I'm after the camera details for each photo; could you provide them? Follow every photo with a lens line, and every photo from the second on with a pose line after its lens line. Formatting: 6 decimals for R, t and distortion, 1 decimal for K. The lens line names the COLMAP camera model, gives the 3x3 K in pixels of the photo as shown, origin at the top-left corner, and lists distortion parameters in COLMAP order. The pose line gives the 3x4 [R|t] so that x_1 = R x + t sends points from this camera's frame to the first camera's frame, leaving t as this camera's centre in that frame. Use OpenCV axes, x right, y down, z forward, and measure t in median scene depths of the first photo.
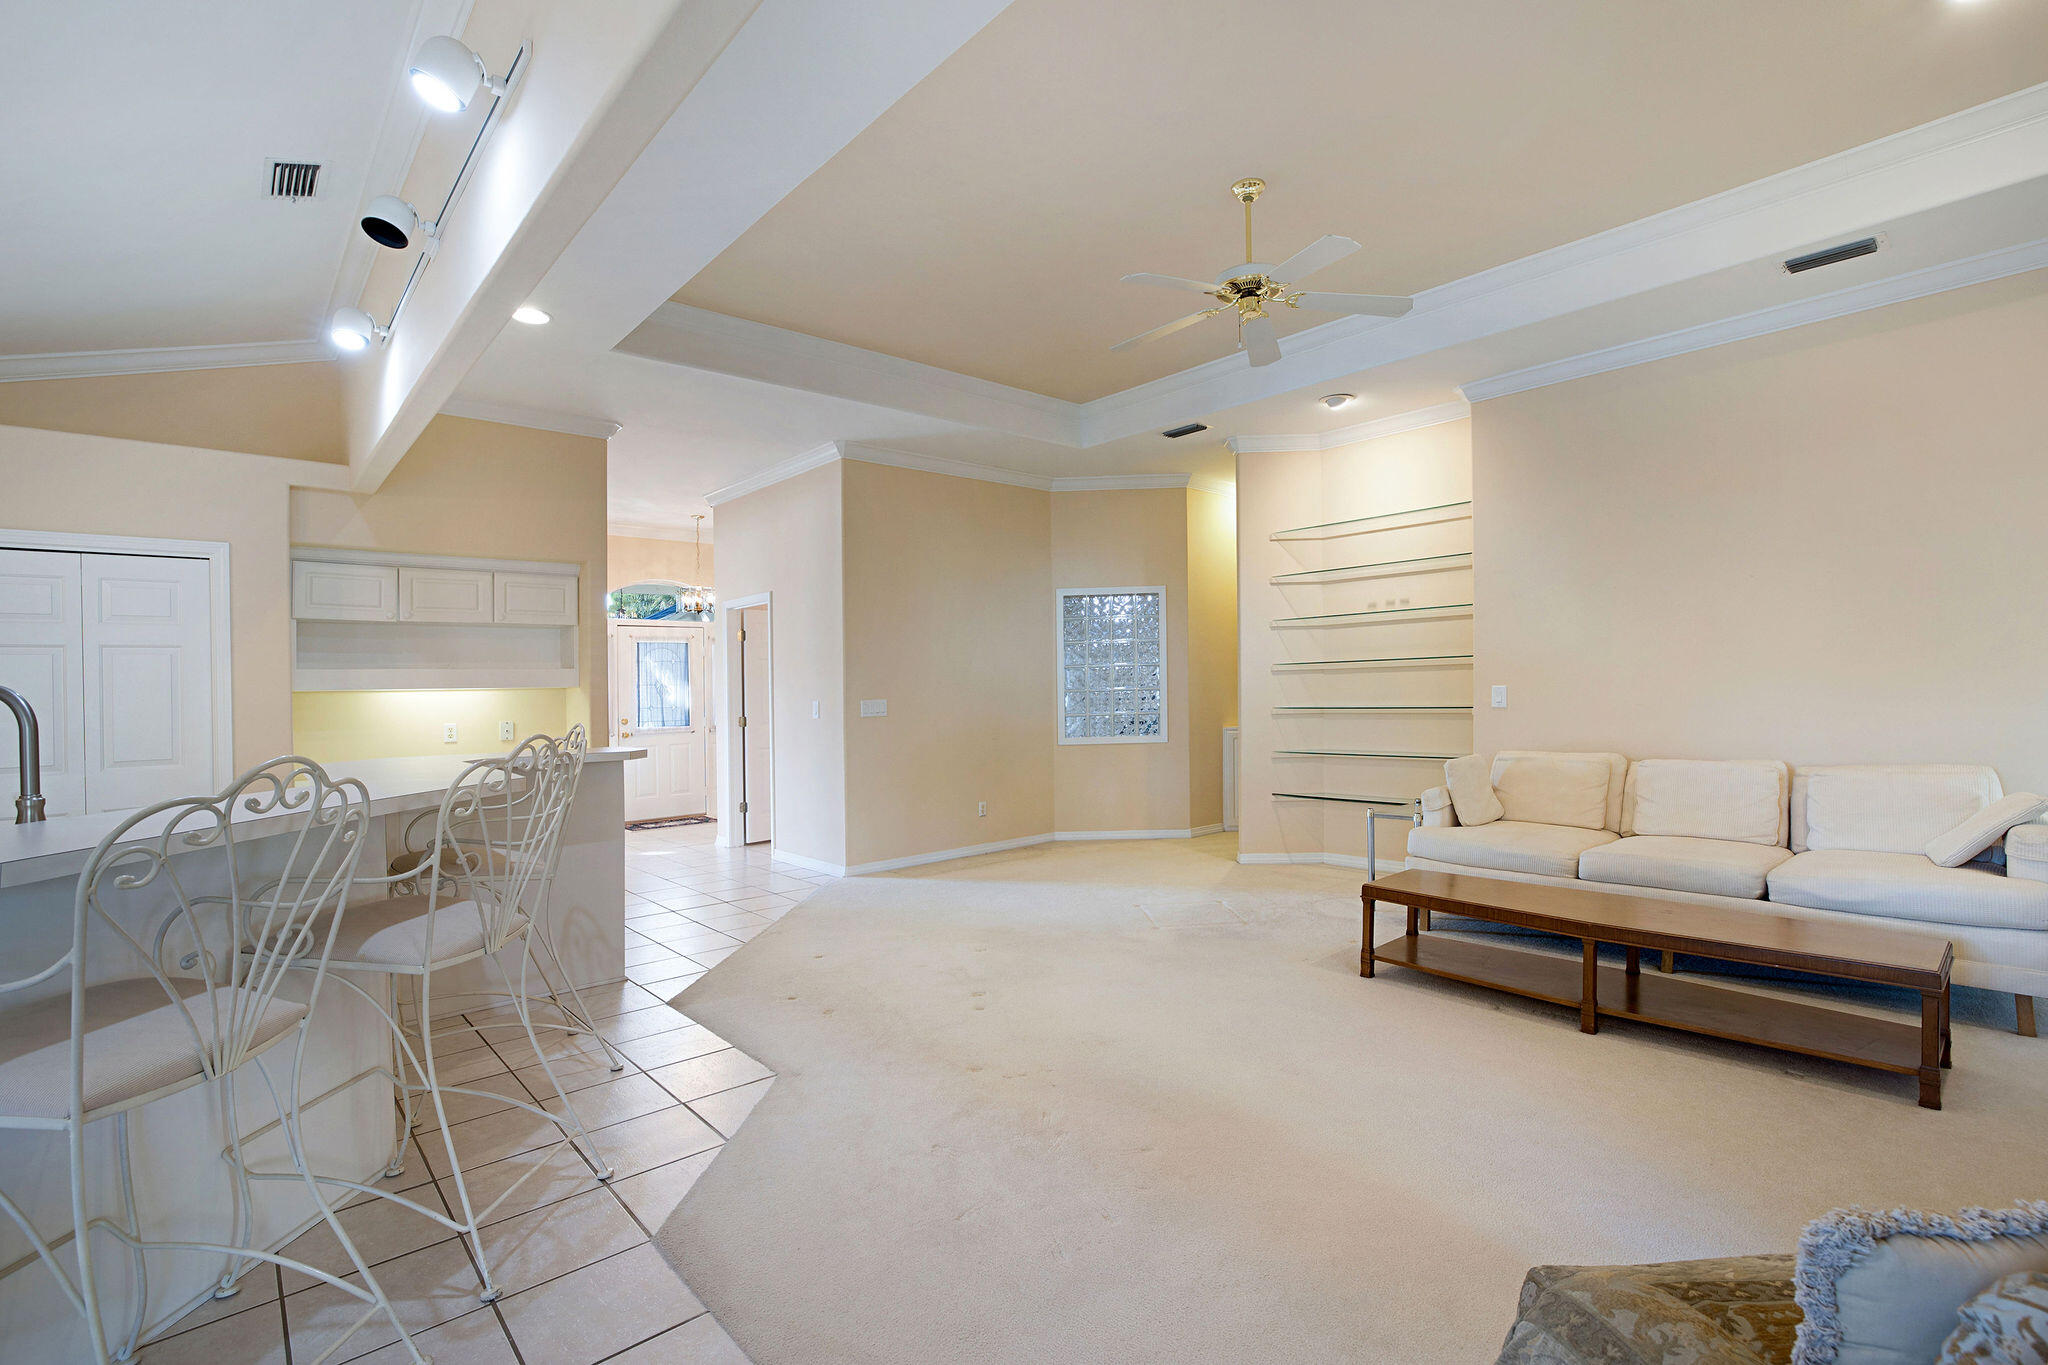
lens RADIAL K [[947.2, 0, 1020.8], [0, 947.2, 689.2], [0, 0, 1]] dist [0.001584, 0.000382]
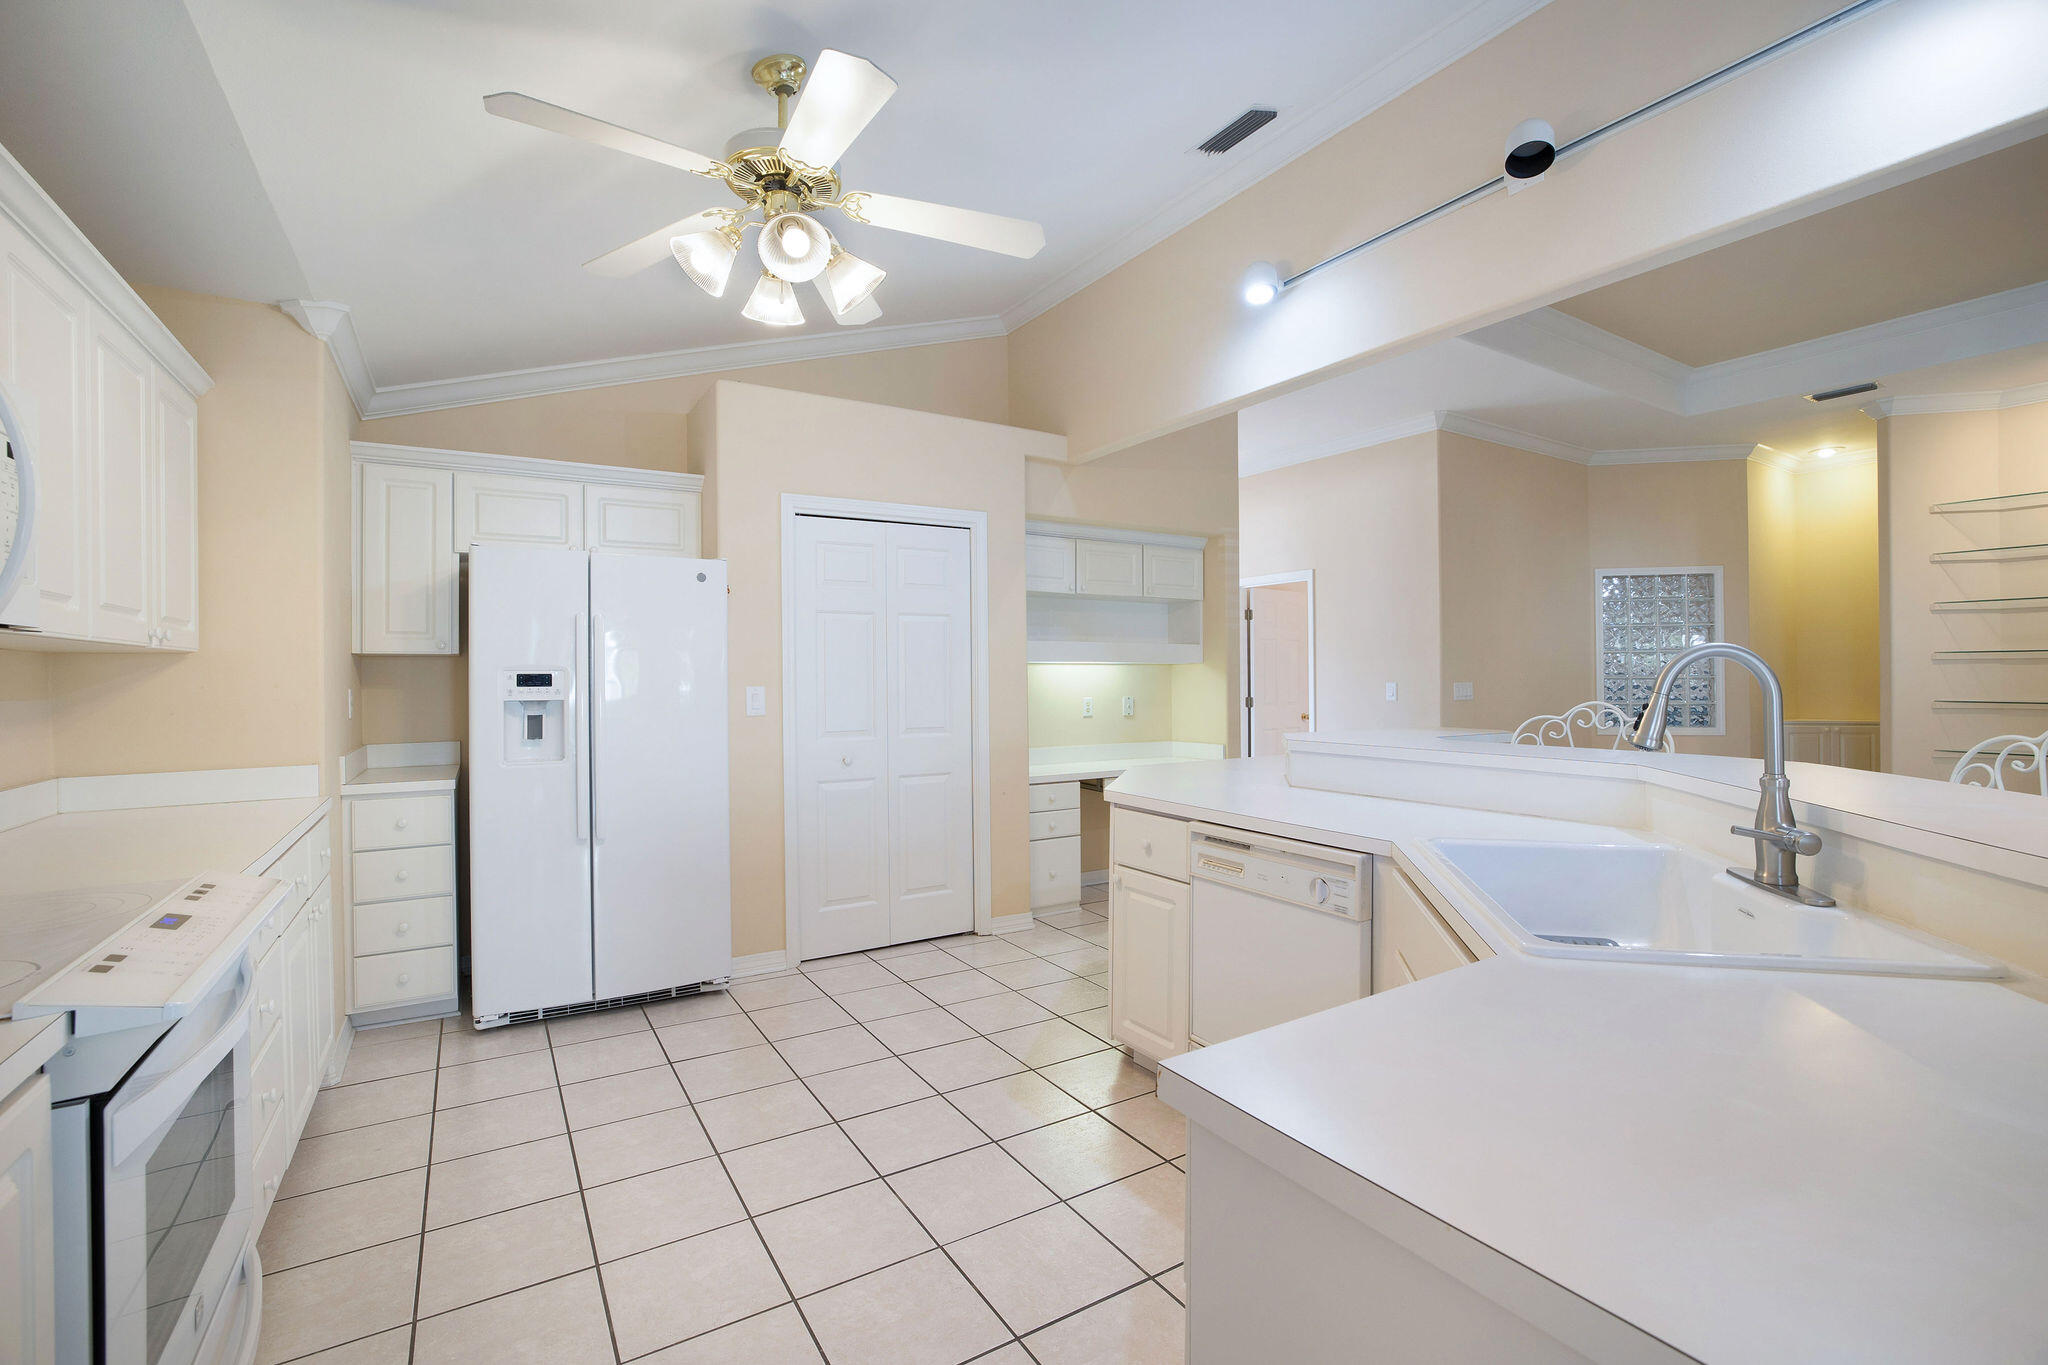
lens RADIAL K [[911.9, 0, 1018.8], [0, 911.9, 676.4], [0, 0, 1]] dist [-0.044231, 0.021765]
pose [[0.988233, 0.019805, -0.151666, -0.458500], [-0.019280, 0.999802, 0.004933, 0.009304], [0.151734, -0.001951, 0.988420, 0.037527]]
